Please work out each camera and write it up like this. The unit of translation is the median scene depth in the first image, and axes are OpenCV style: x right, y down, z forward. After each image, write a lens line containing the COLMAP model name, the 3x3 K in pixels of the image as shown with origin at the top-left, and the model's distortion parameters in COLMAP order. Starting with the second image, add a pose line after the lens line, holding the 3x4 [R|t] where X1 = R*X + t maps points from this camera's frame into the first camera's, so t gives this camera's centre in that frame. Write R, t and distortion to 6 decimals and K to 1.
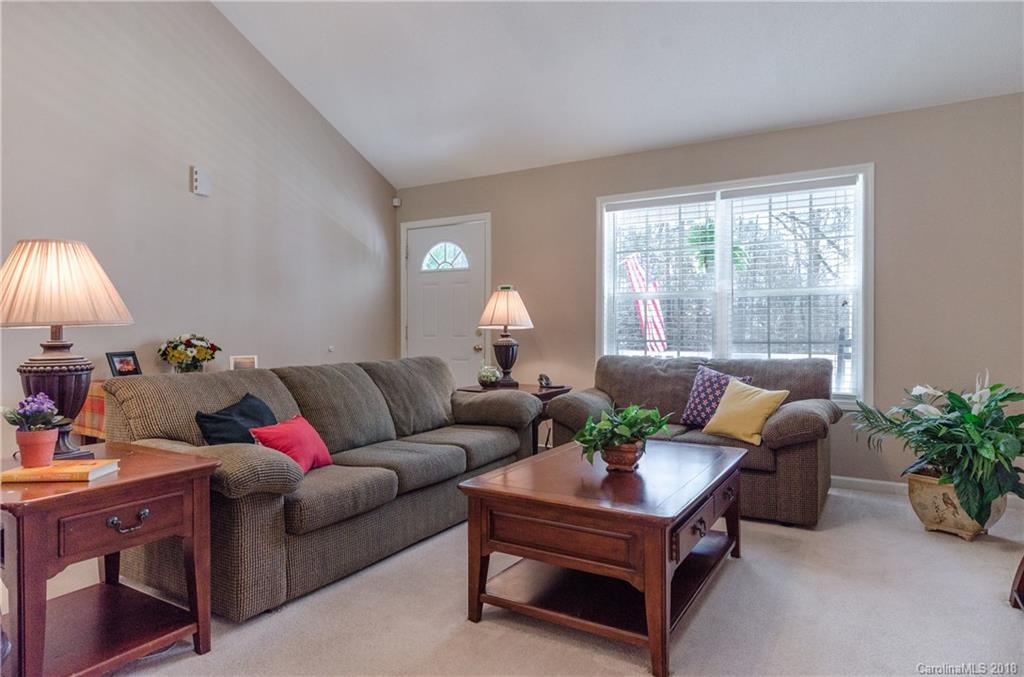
lens RADIAL K [[600.6, 0, 511.7], [0, 600.6, 337.8], [0, 0, 1]] dist [0.002949, -0.004455]
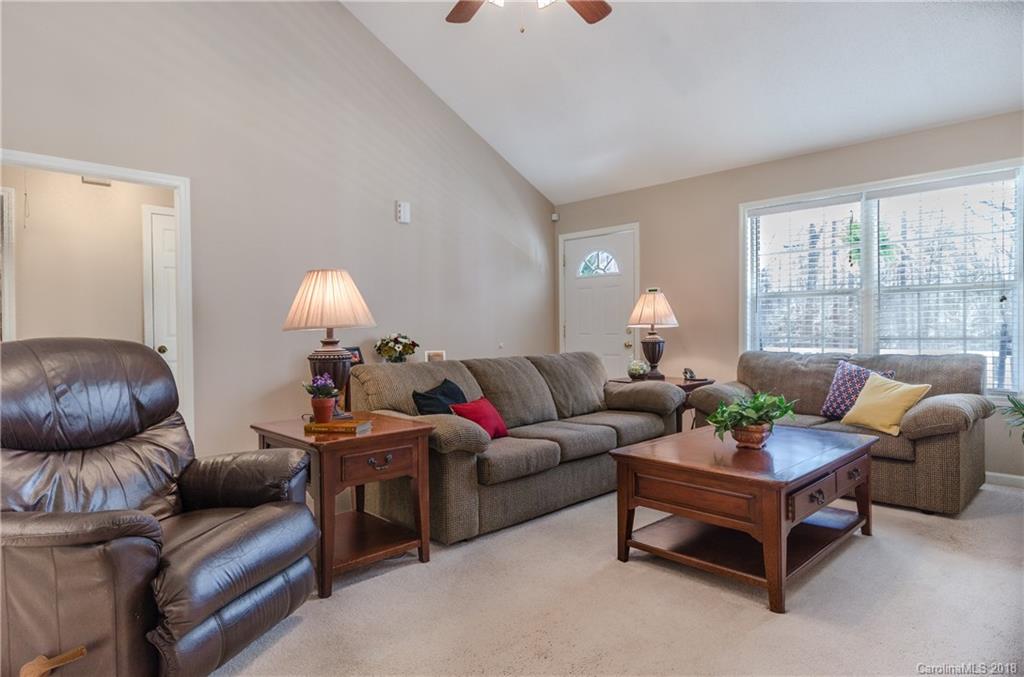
lens RADIAL K [[600.6, 0, 507.5], [0, 600.6, 331.4], [0, 0, 1]] dist [0.002949, -0.004455]
pose [[0.965851, -0.006003, -0.259029, 0.027439], [0.004119, 0.999961, -0.007814, 0.000854], [0.259066, 0.006481, 0.965838, -0.226856]]
